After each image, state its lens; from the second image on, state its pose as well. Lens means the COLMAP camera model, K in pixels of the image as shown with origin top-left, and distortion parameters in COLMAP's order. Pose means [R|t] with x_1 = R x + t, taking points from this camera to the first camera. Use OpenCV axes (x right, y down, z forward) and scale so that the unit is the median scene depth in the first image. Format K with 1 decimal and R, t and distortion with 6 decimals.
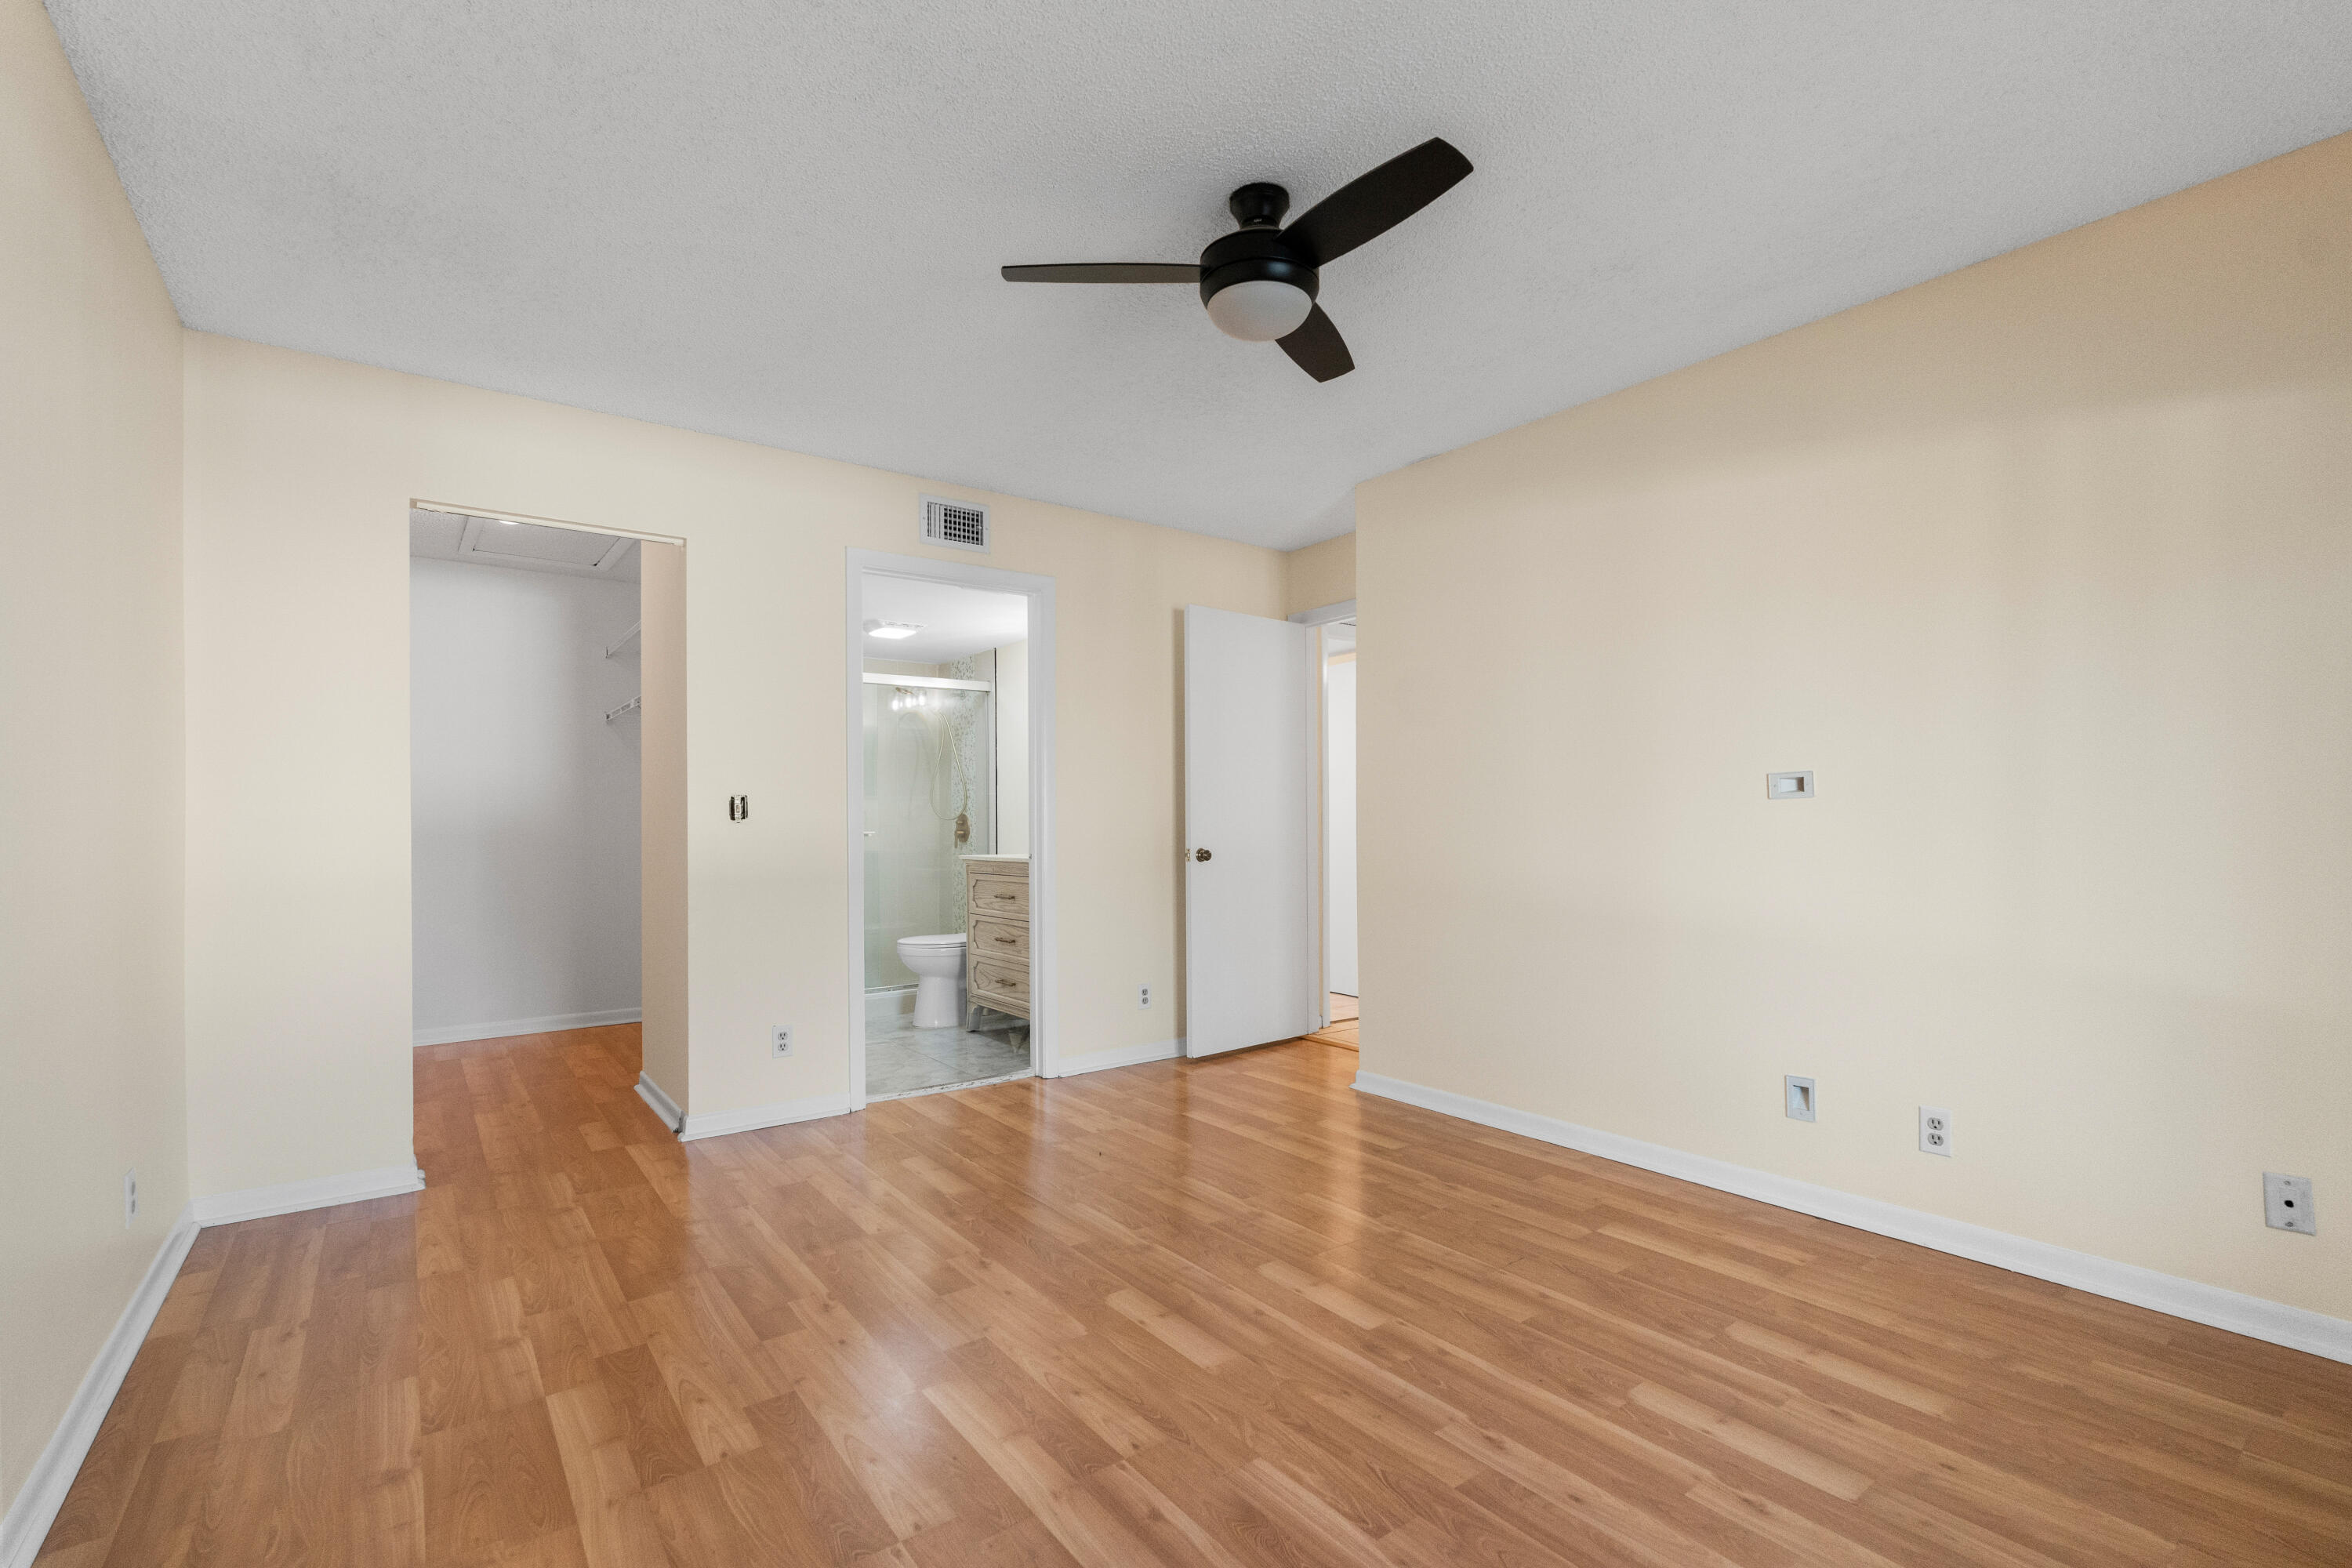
lens RADIAL K [[1034.2, 0, 1204.3], [0, 1034.2, 814.3], [0, 0, 1]] dist [-0.001627, -0.000111]
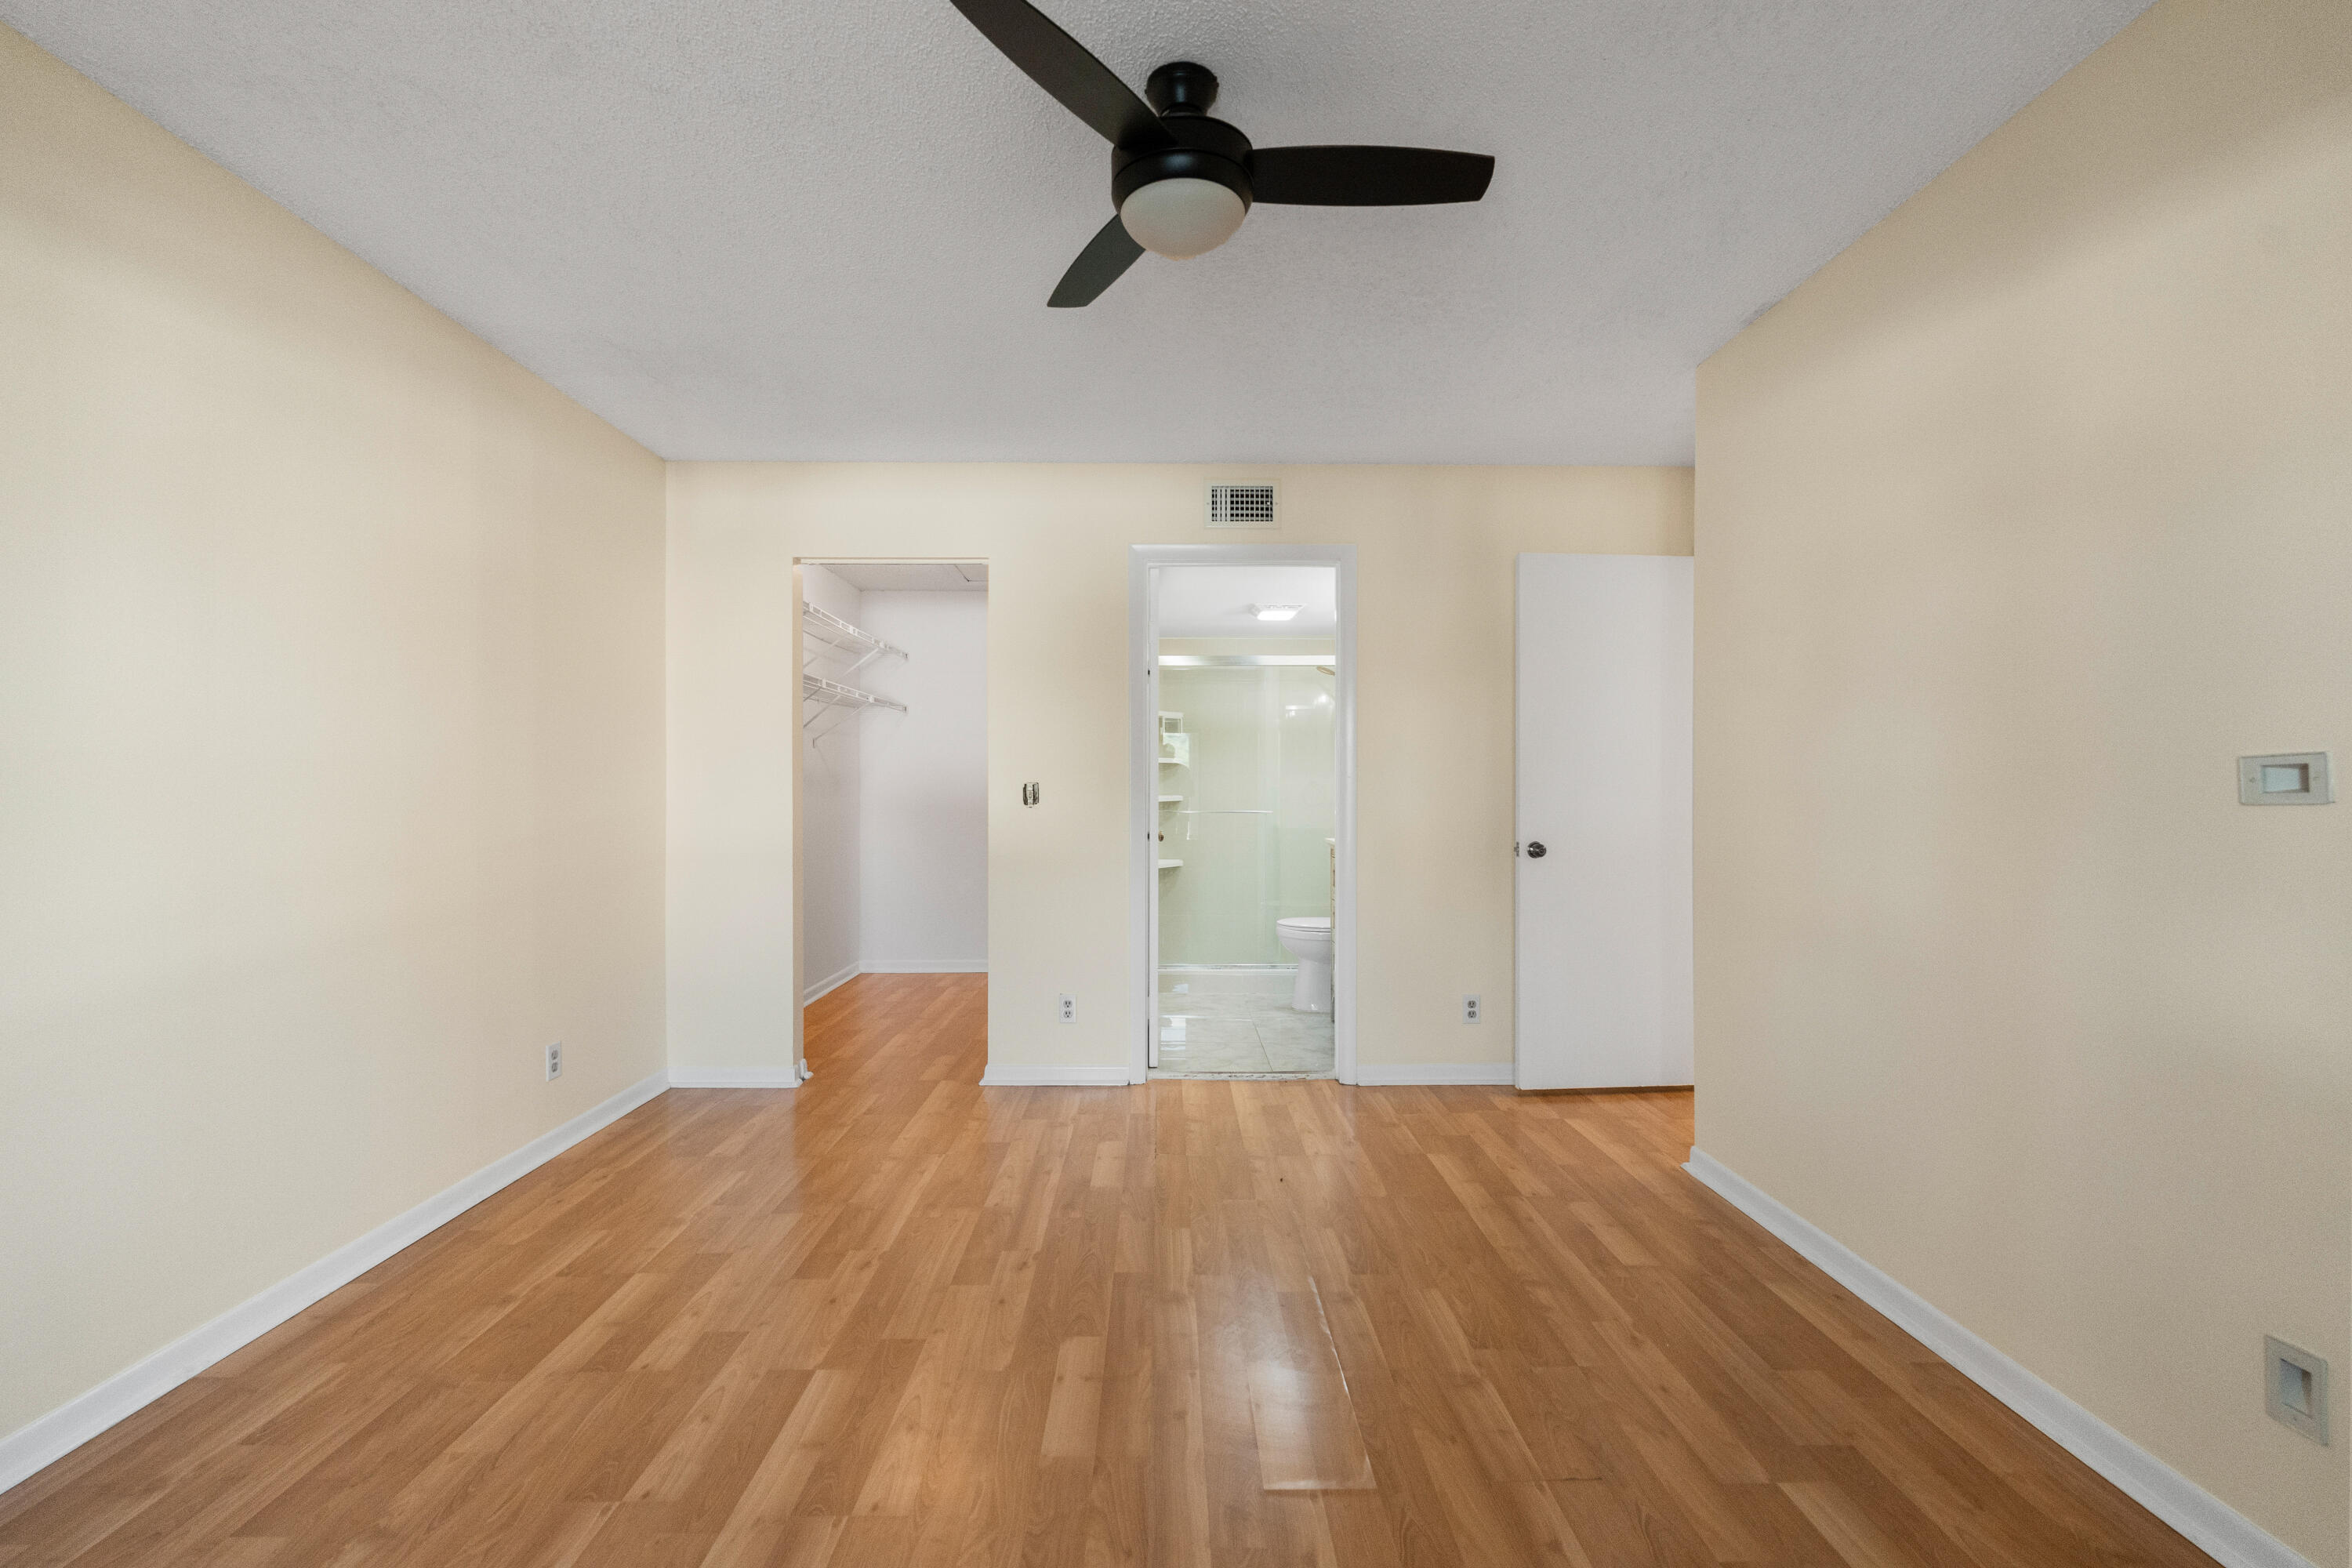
lens RADIAL K [[1034.1, 0, 1198.4], [0, 1034.1, 787.1], [0, 0, 1]] dist [-0.001702, -0.000705]
pose [[0.804170, 0.005871, -0.594370, 0.469655], [-0.002022, 0.999972, 0.007141, -0.028864], [0.594396, -0.004541, 0.804160, 0.281284]]
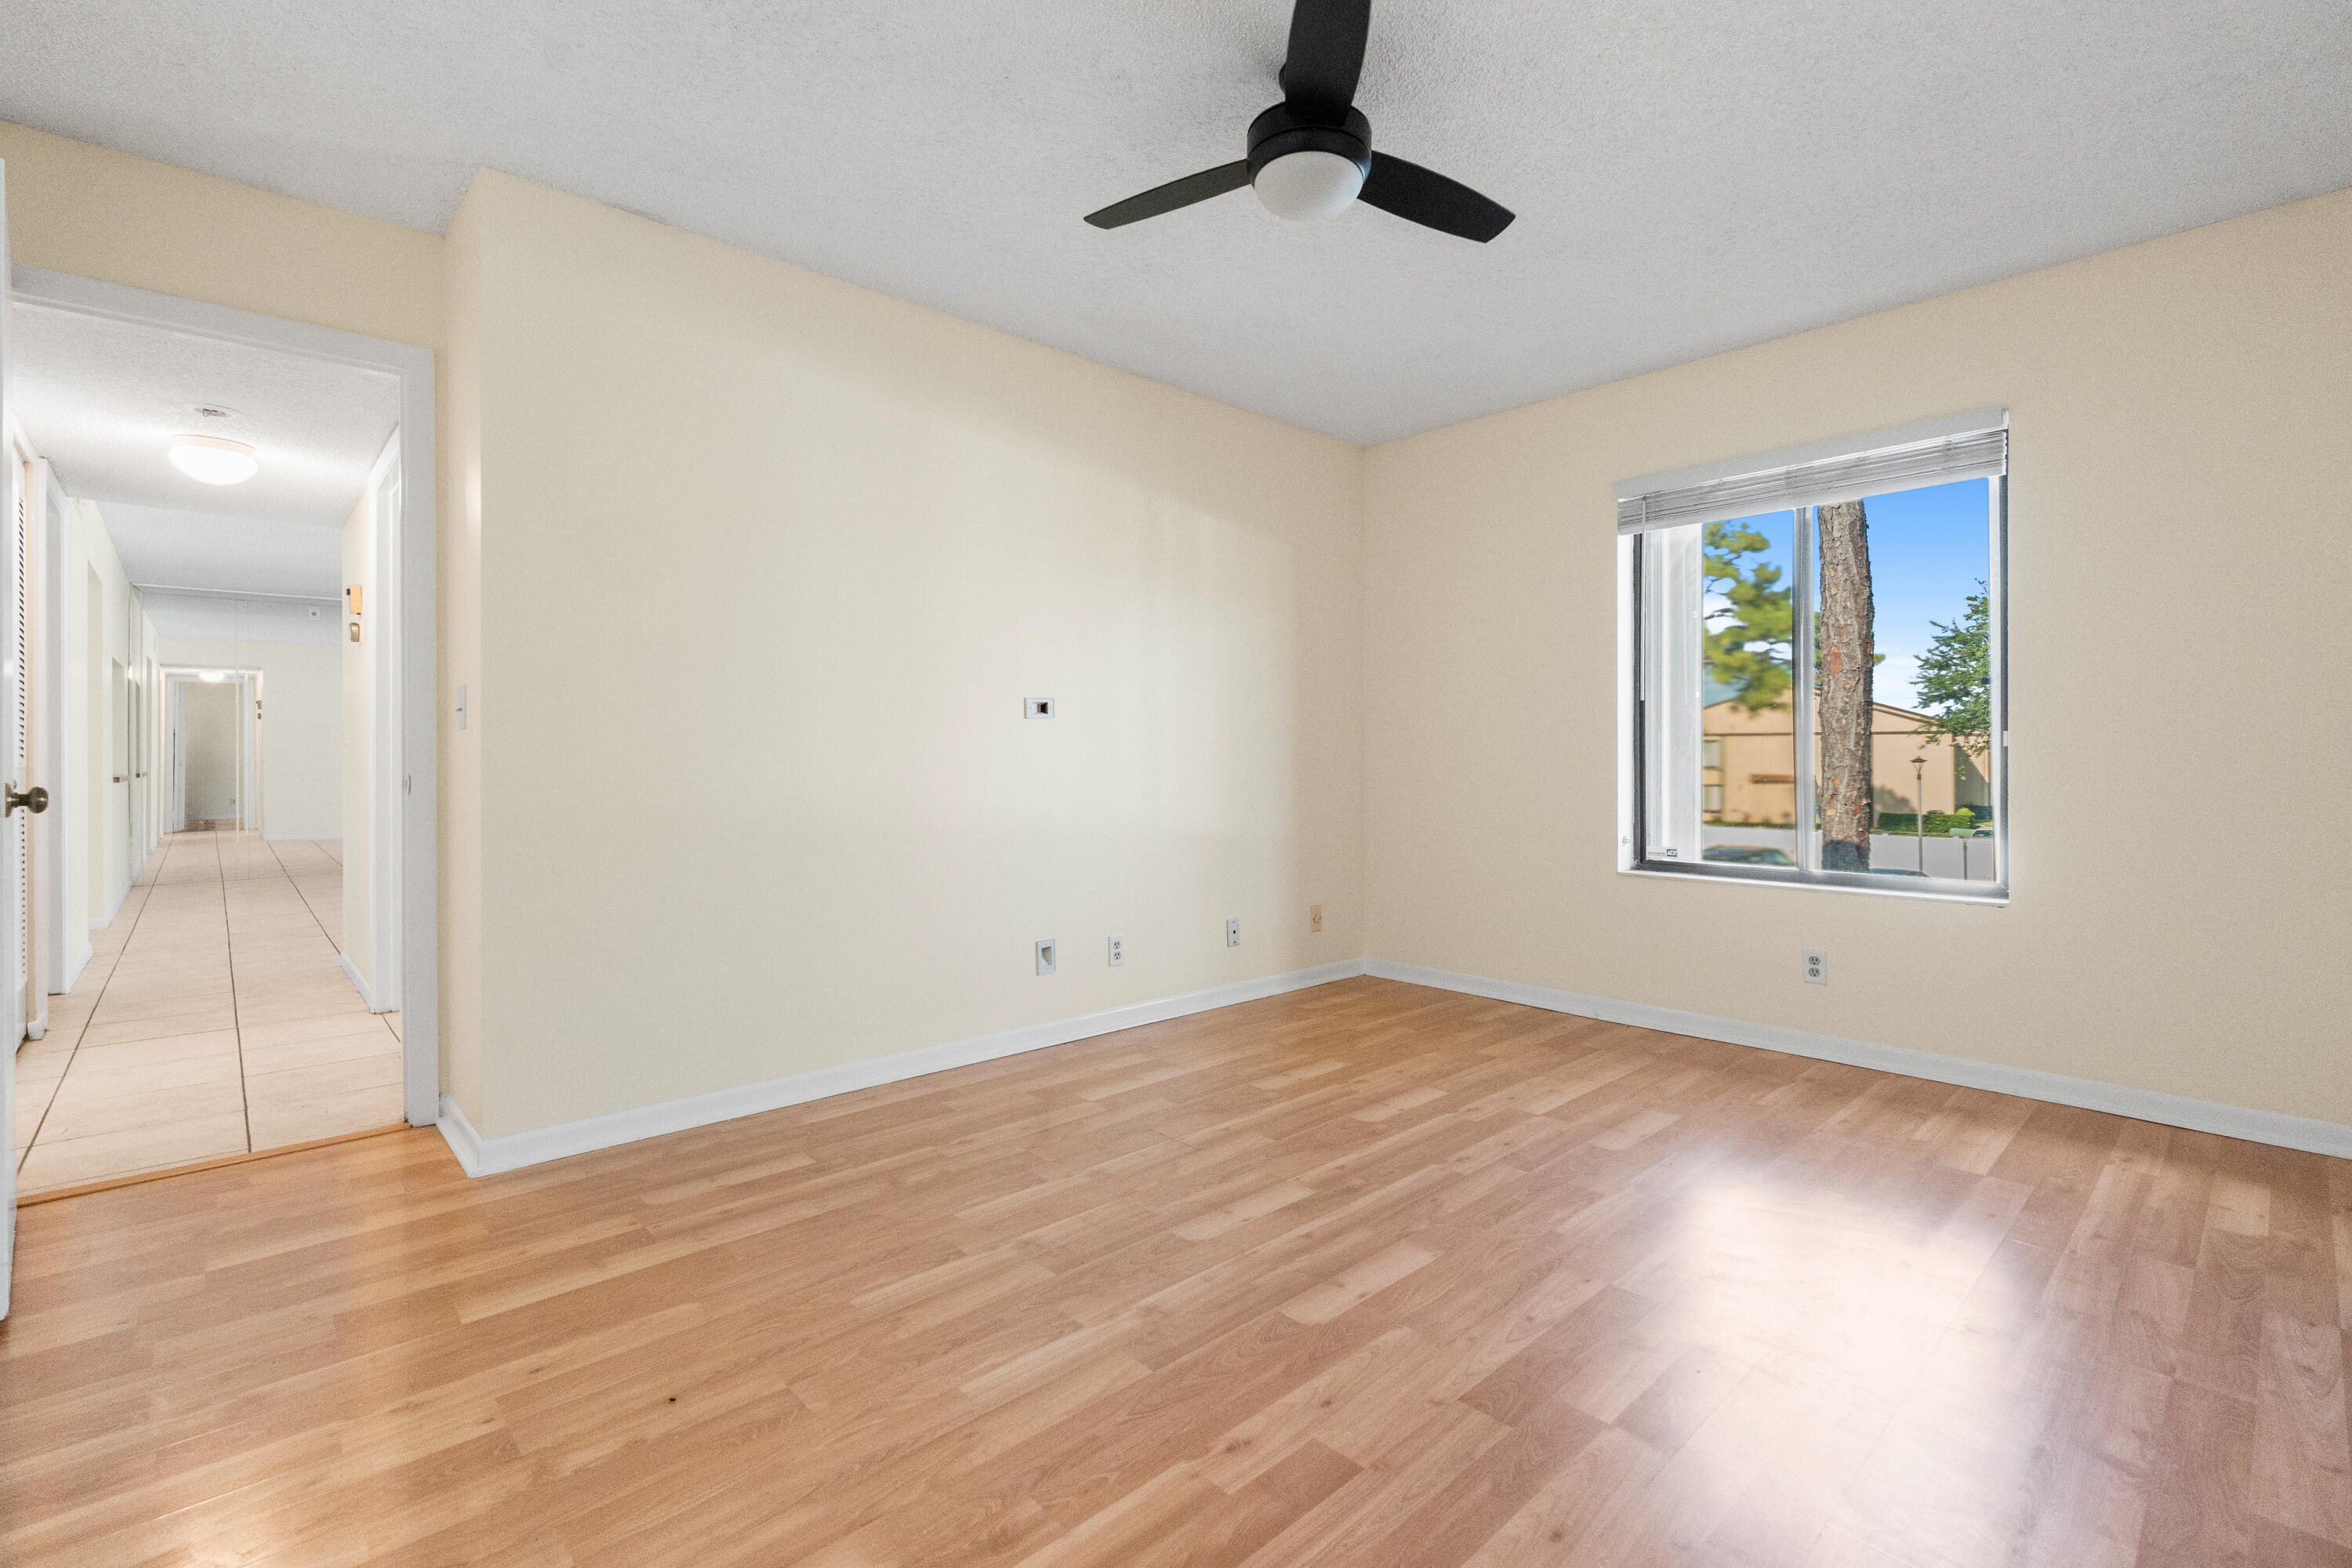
lens RADIAL K [[1038.1, 0, 1180.6], [0, 1038.1, 750.4], [0, 0, 1]] dist [-0.002280, -0.000286]
pose [[-0.081616, 0.010868, 0.996605, -0.748750], [-0.004944, 0.999924, -0.011310, 0.038344], [-0.996652, -0.005850, -0.081556, 1.001020]]
